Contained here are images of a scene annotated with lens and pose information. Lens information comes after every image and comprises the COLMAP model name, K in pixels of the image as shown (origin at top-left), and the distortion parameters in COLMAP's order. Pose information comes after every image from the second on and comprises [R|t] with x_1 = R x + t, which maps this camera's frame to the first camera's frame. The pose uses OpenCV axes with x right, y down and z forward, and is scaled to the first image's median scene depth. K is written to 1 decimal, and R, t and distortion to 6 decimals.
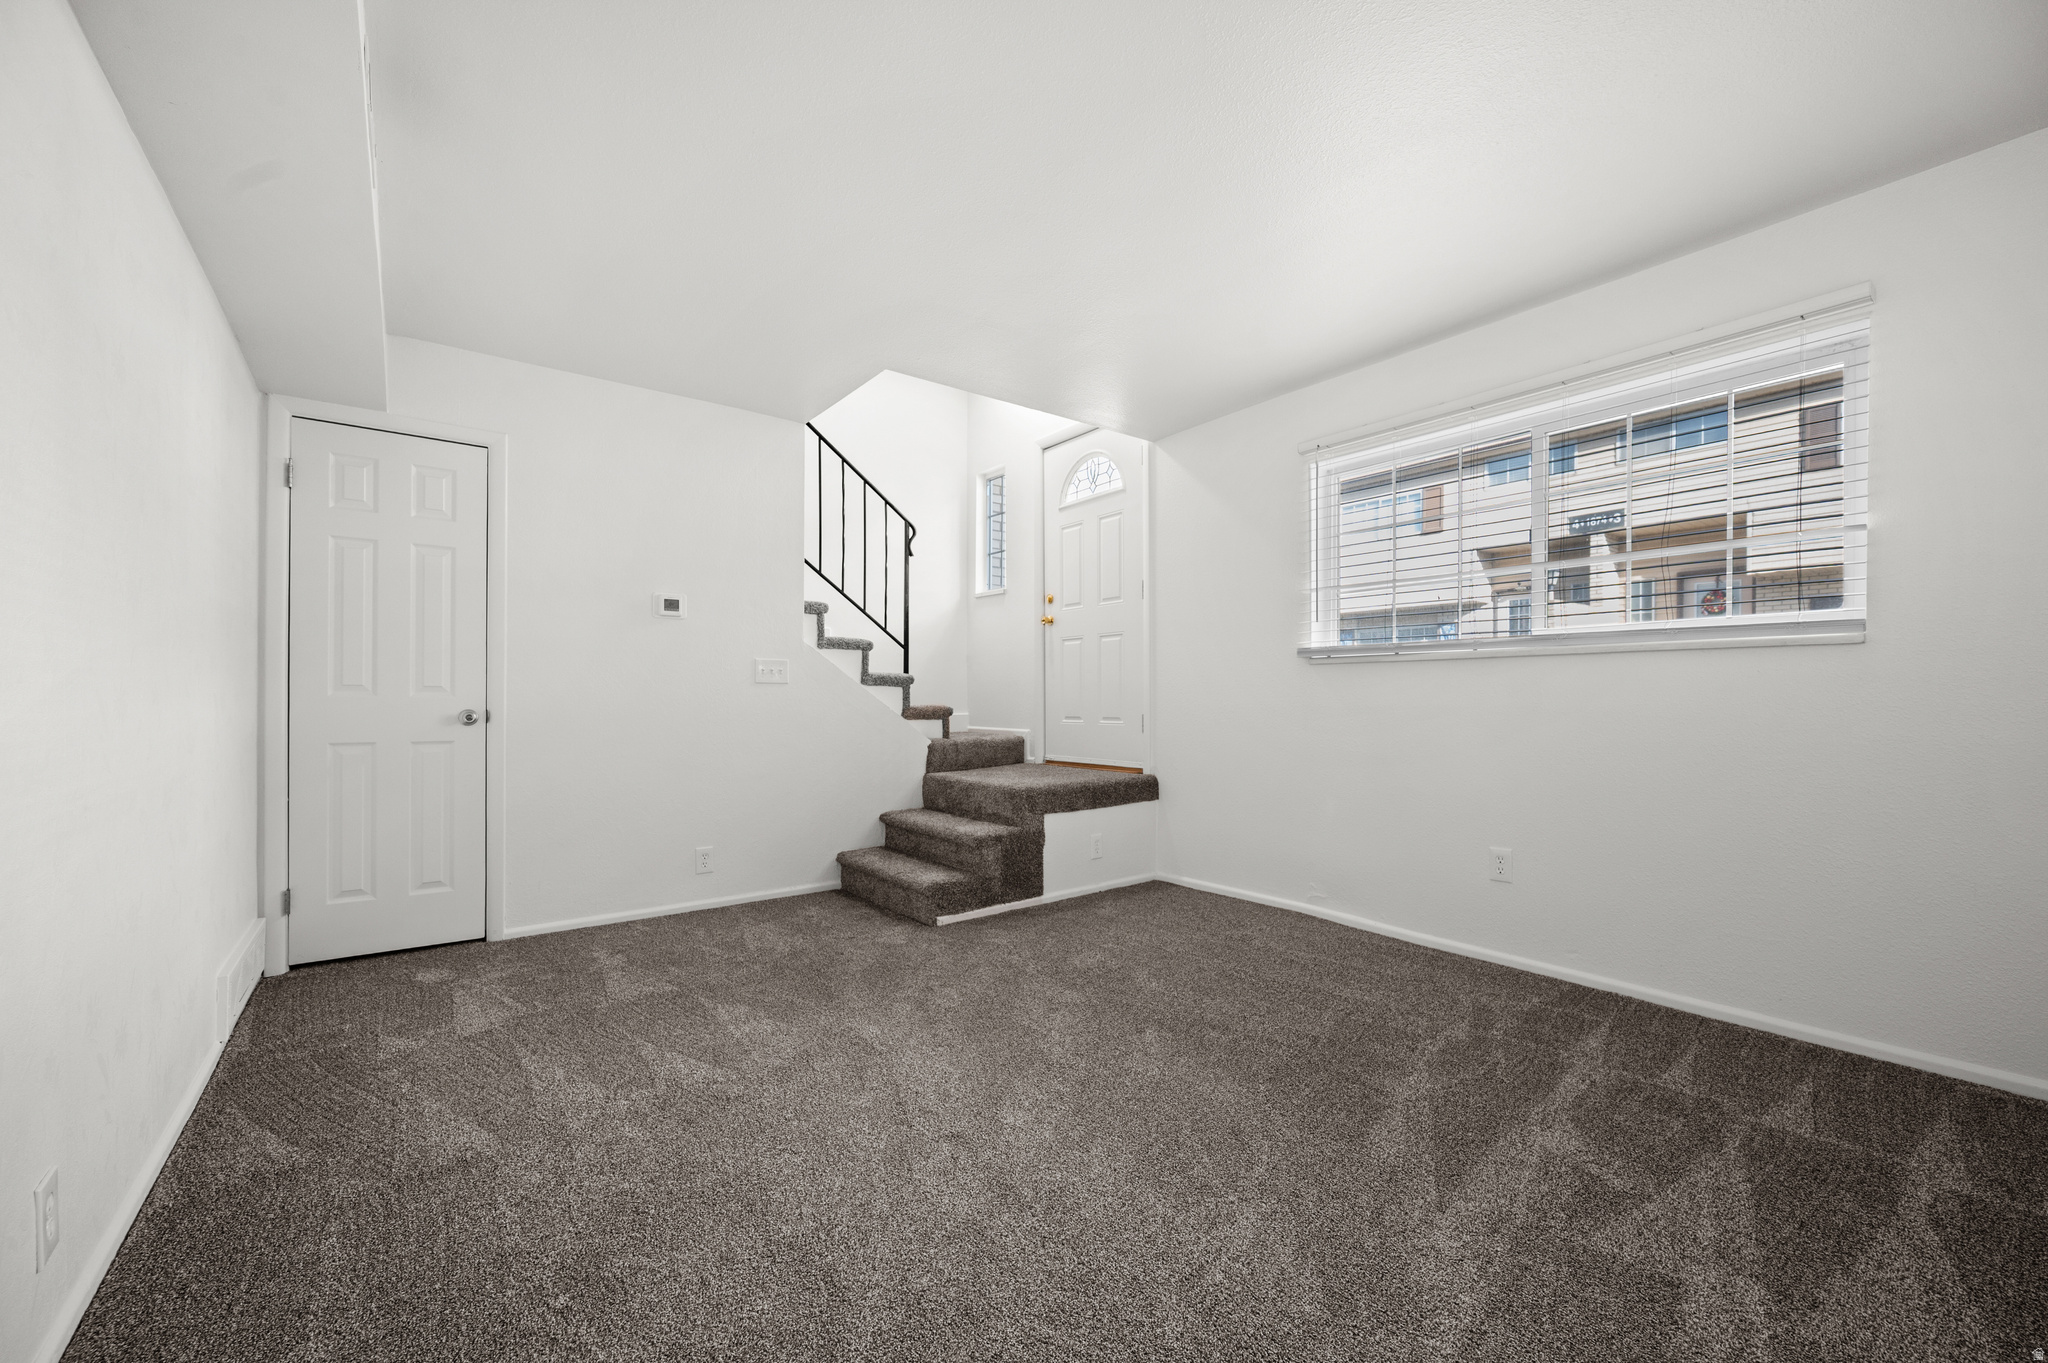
lens RADIAL K [[818.7, 0, 1019.9], [0, 818.7, 696.1], [0, 0, 1]] dist [-0.000046, 0.000059]
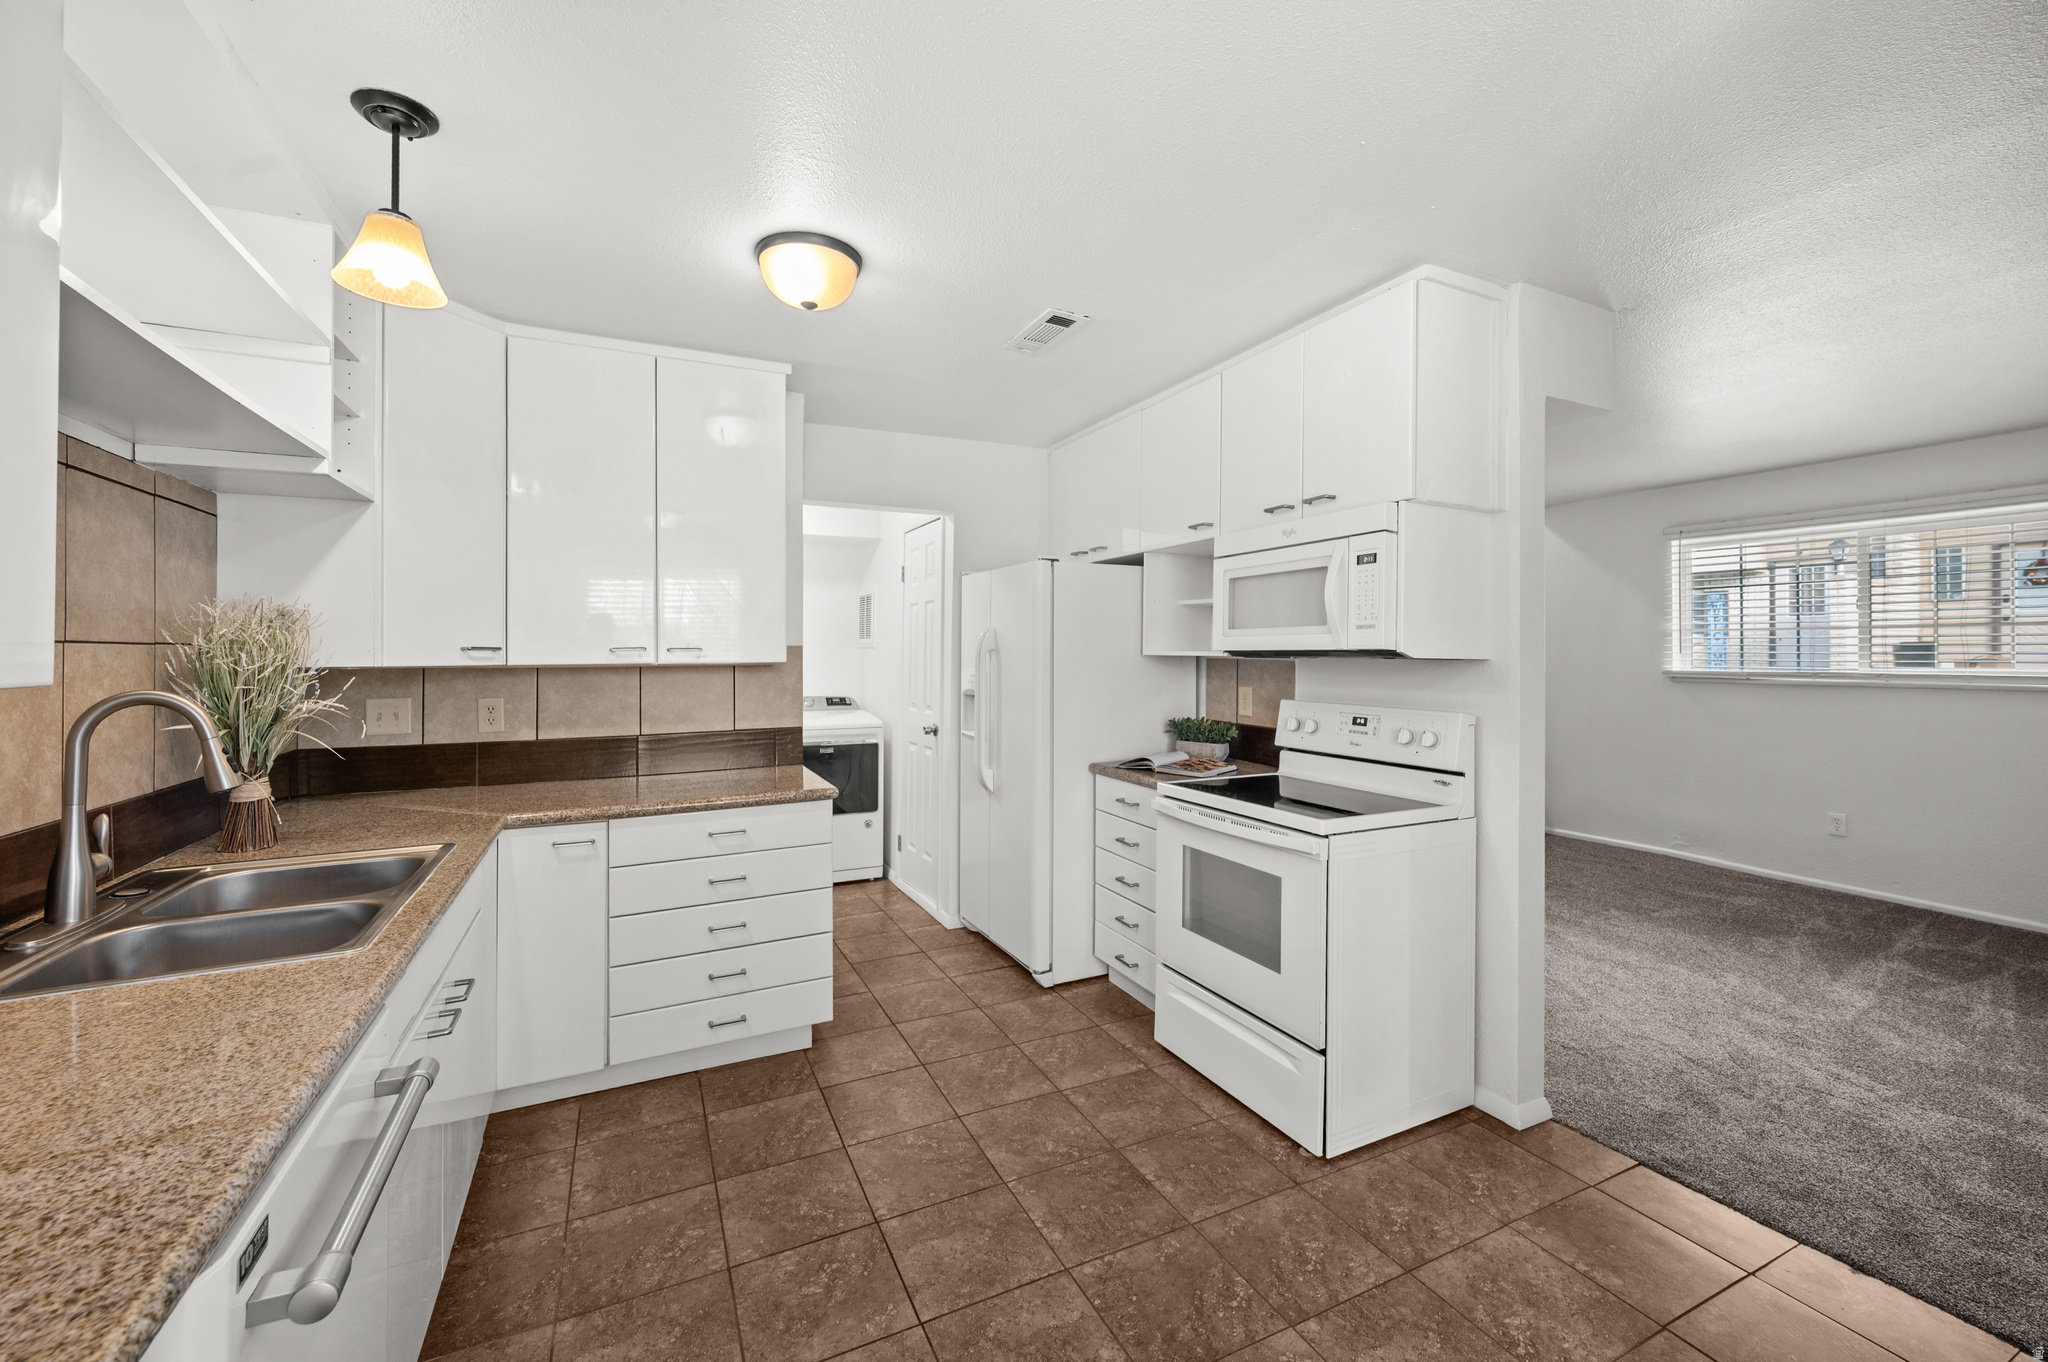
lens RADIAL K [[829.5, 0, 1024.4], [0, 829.5, 639.3], [0, 0, 1]] dist [0.001322, 0.000168]
pose [[0.981012, -0.006200, -0.193846, -0.451236], [0.003667, 0.999903, -0.013426, -0.092524], [0.193910, 0.012460, 0.980940, -0.613242]]
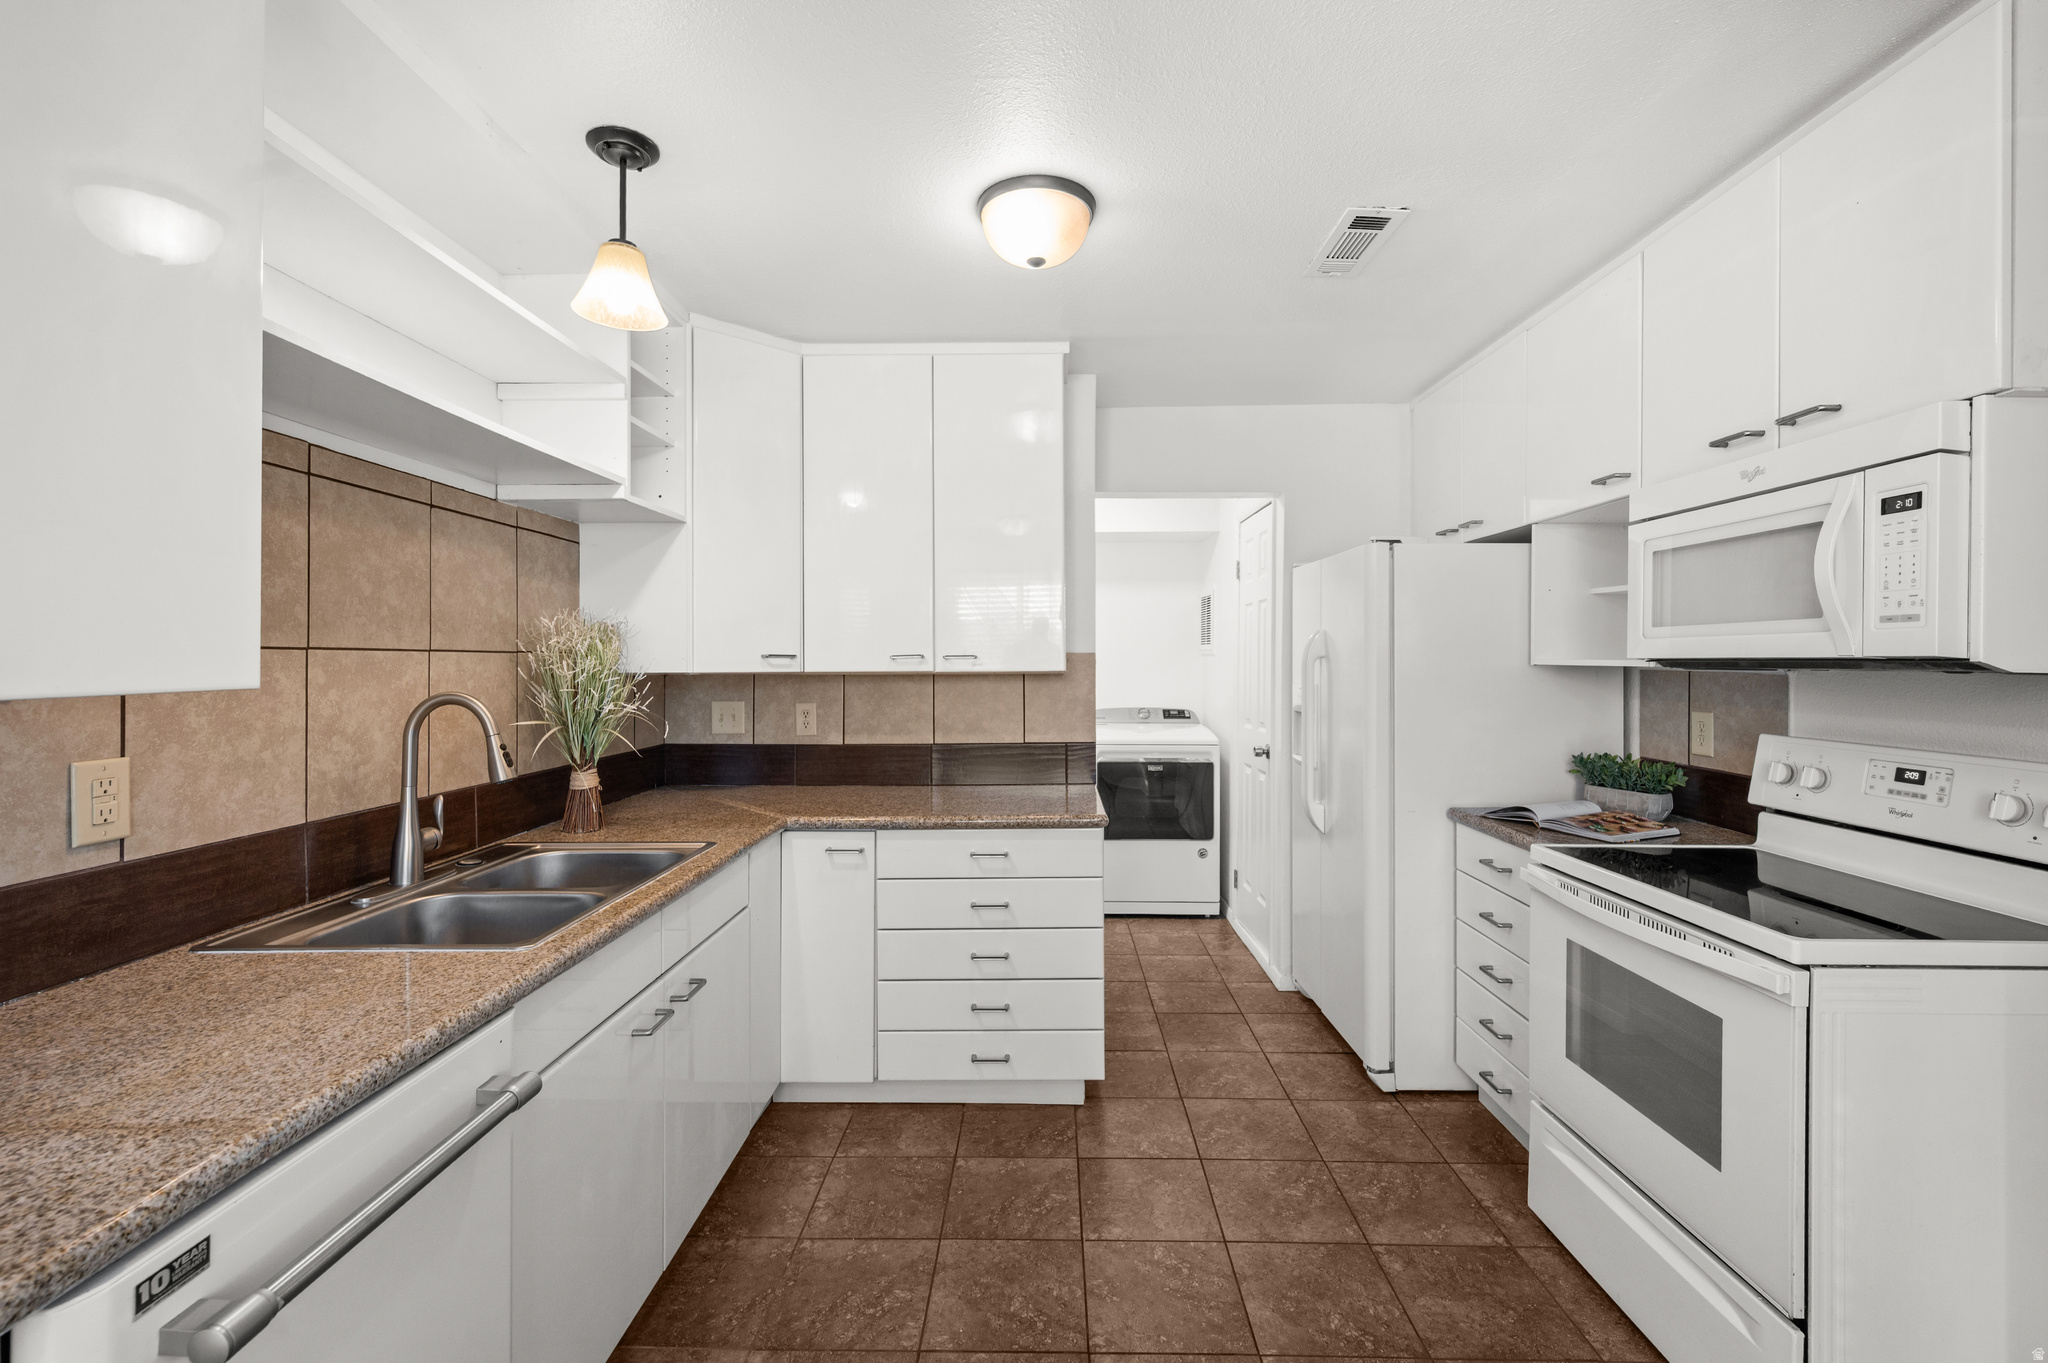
lens RADIAL K [[871.7, 0, 1028.4], [0, 871.7, 646.1], [0, 0, 1]] dist [0.000697, 0.000090]
pose [[0.789996, -0.011339, -0.613007, -0.388367], [0.002629, 0.999882, -0.015107, -0.092434], [0.613106, 0.010322, 0.789933, -0.492225]]
